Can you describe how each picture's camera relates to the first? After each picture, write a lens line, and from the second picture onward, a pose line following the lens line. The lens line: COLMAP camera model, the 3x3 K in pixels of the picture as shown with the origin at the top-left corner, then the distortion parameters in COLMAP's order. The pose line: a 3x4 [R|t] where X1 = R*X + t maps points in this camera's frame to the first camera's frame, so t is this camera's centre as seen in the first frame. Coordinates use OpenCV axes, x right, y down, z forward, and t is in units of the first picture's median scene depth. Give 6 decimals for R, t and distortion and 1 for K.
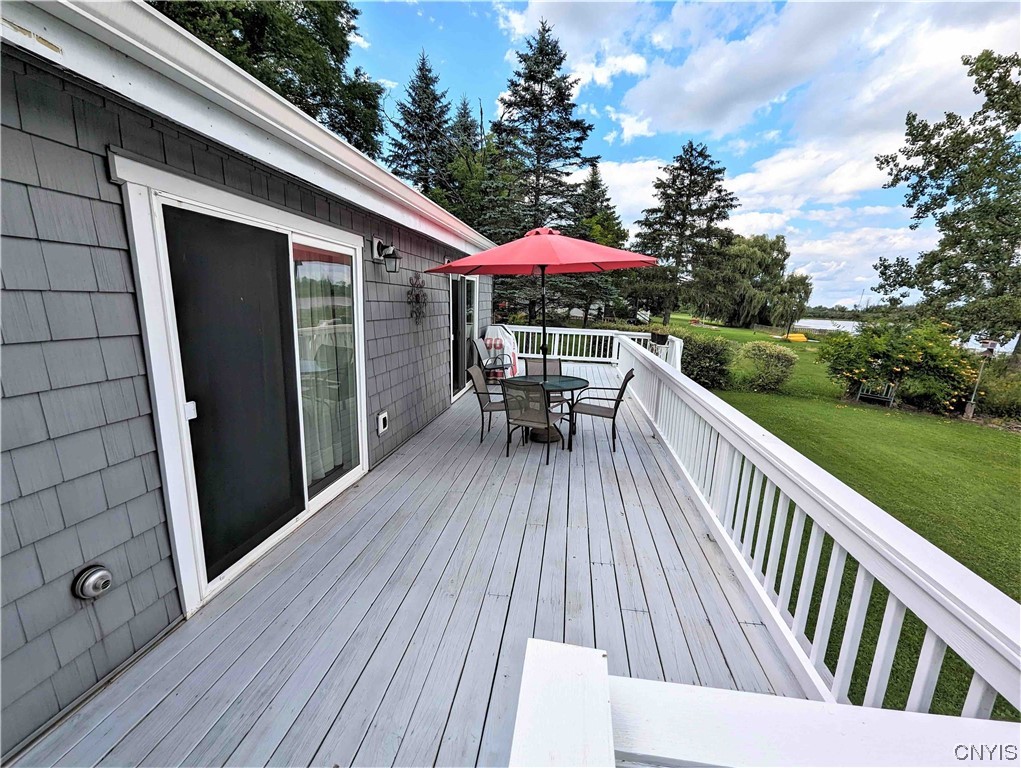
lens RADIAL K [[420.7, 0, 512.6], [0, 420.7, 388.3], [0, 0, 1]] dist [-0.000212, -0.000233]
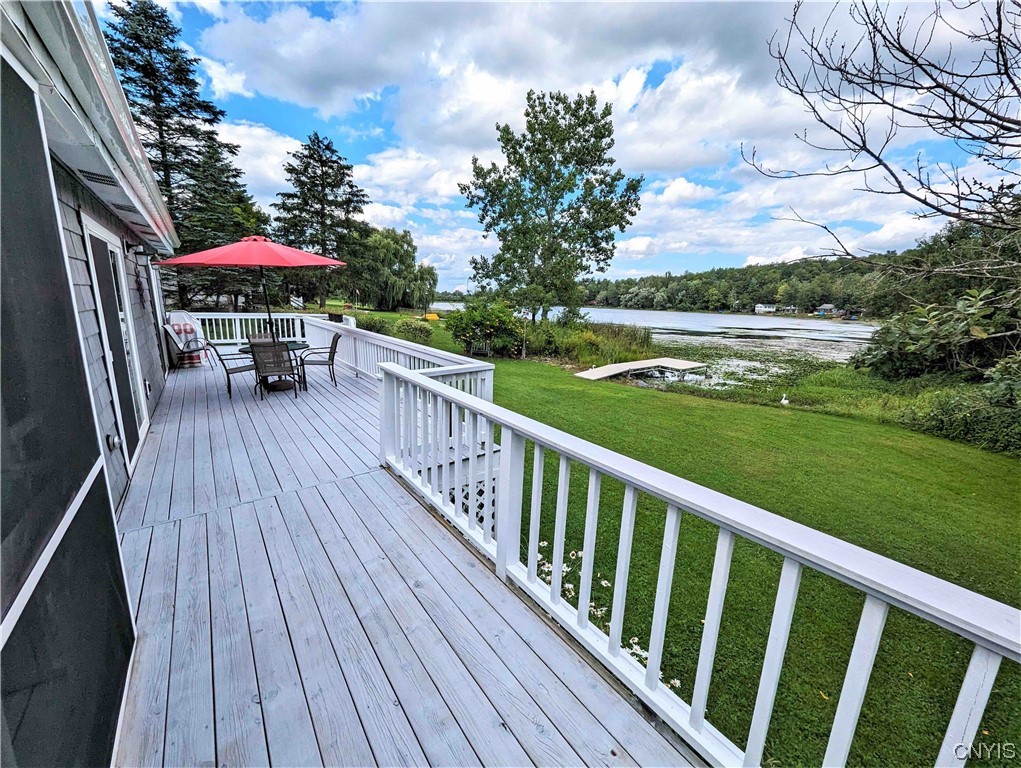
lens RADIAL K [[420.7, 0, 512.6], [0, 420.7, 388.3], [0, 0, 1]] dist [-0.000212, -0.000233]
pose [[0.713075, -0.162892, 0.681901, -0.069784], [0.141526, 0.986055, 0.087553, 0.022660], [-0.686654, 0.034075, 0.726185, -0.112925]]
